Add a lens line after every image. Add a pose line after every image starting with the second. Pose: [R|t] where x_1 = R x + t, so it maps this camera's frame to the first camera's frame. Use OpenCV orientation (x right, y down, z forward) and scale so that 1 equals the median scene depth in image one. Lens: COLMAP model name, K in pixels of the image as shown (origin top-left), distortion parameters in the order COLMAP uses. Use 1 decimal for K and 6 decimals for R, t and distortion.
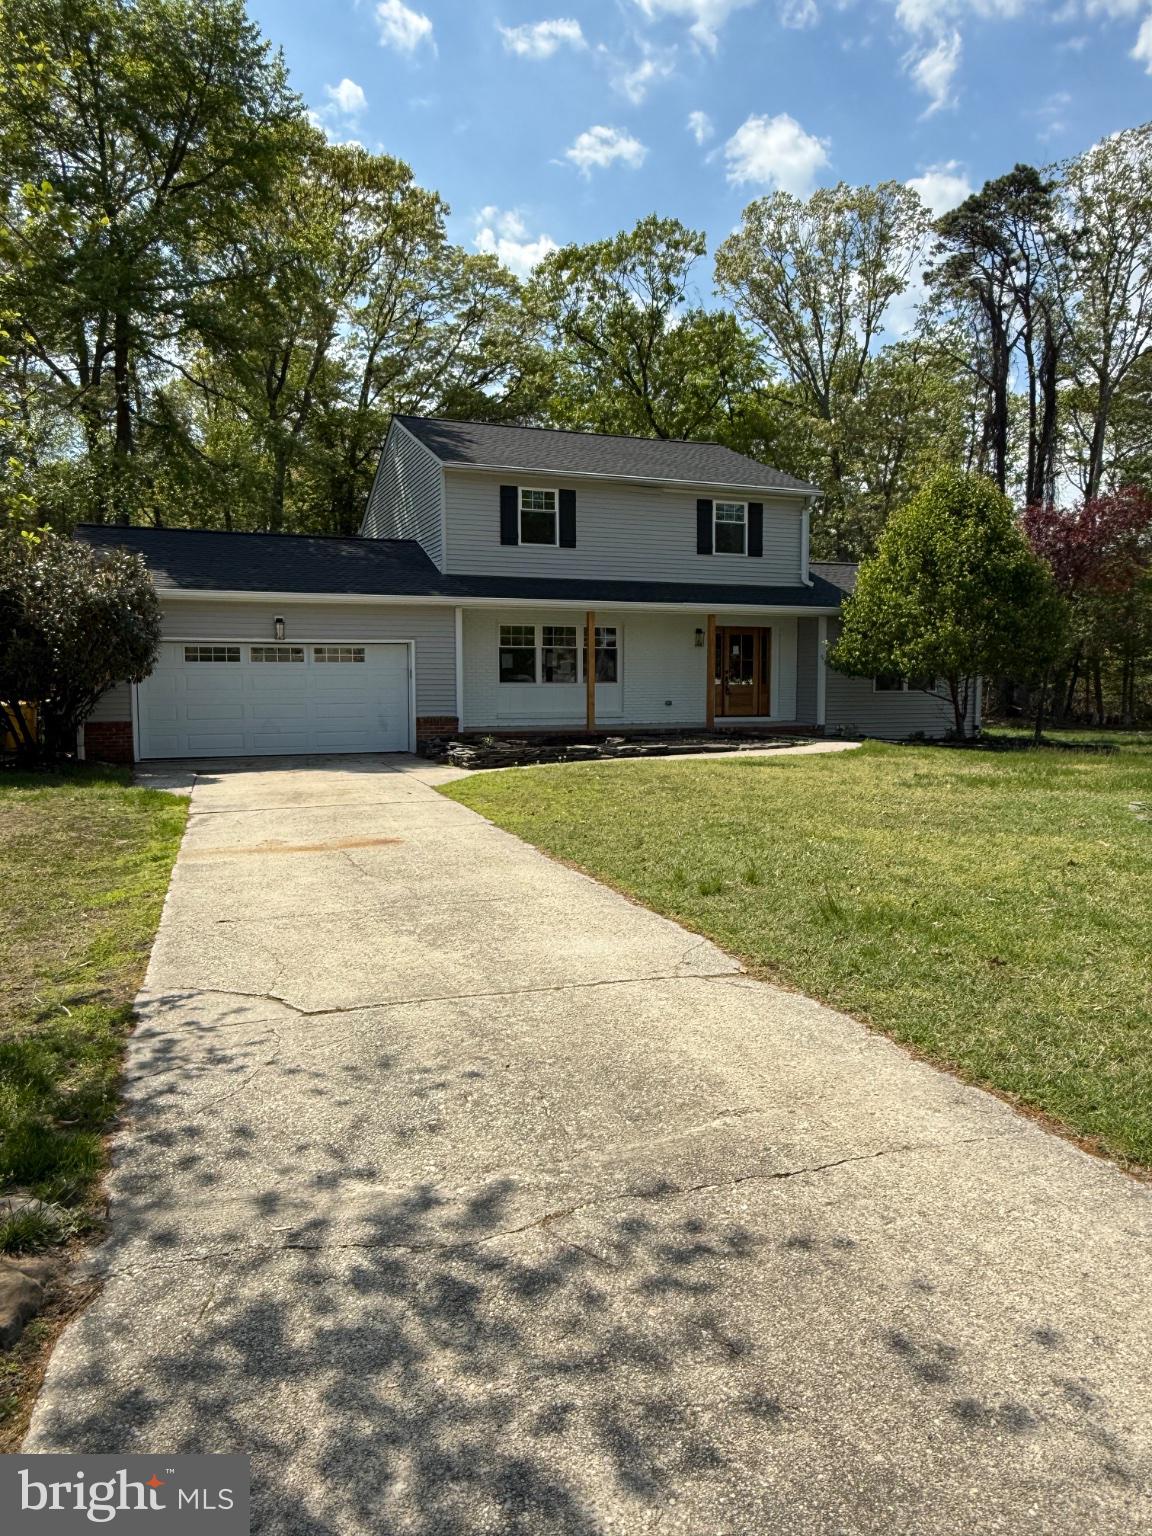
lens RADIAL K [[1065.8, 0, 573.0], [0, 1065.8, 792.4], [0, 0, 1]] dist [-0.032075, 0.030592]
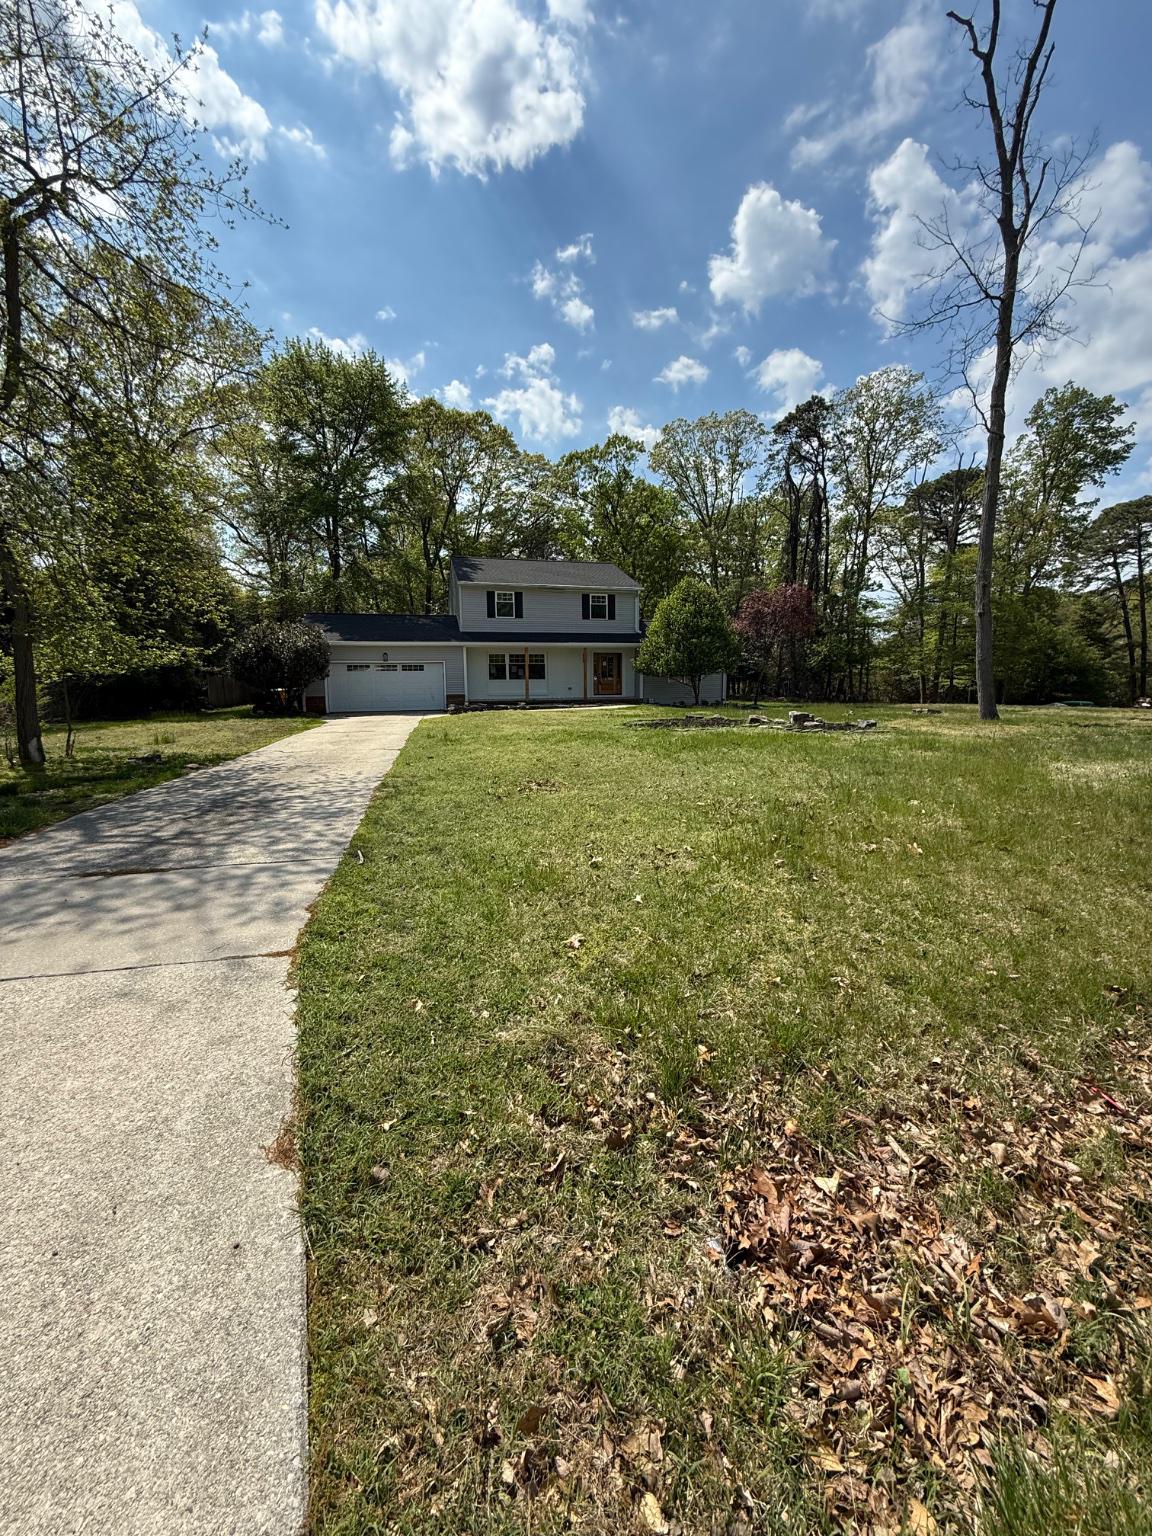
lens RADIAL K [[608.9, 0, 576.0], [0, 608.9, 768.0], [0, 0, 1]] dist [0.007631, 0.000107]
pose [[0.992462, 0.010271, -0.122118, 0.267956], [-0.005052, 0.999064, 0.042969, 0.026501], [0.122445, -0.042029, 0.991585, -0.255615]]
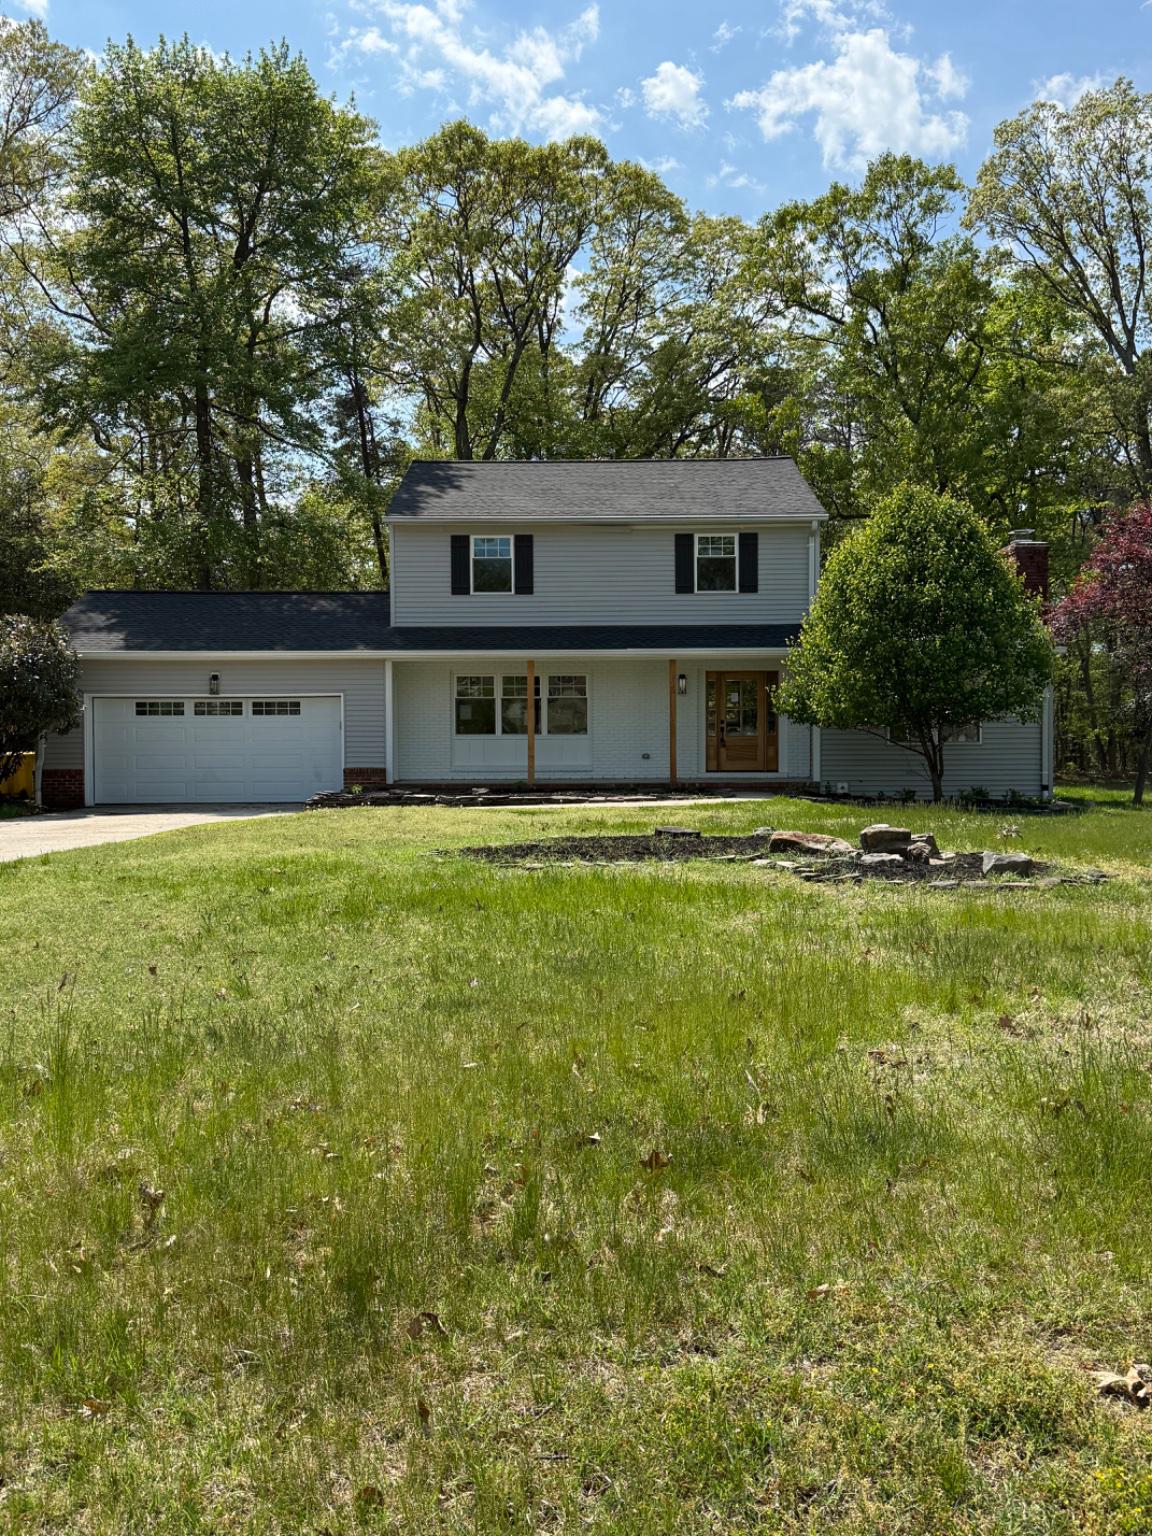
lens RADIAL K [[1508.2, 0, 576.0], [0, 1508.2, 768.0], [0, 0, 1]] dist [-0.000782, 0.336675]
pose [[0.928981, 0.003049, -0.370116, 0.534803], [-0.034664, 0.996288, -0.078799, 0.031100], [0.368502, 0.086033, 0.925638, -0.224335]]
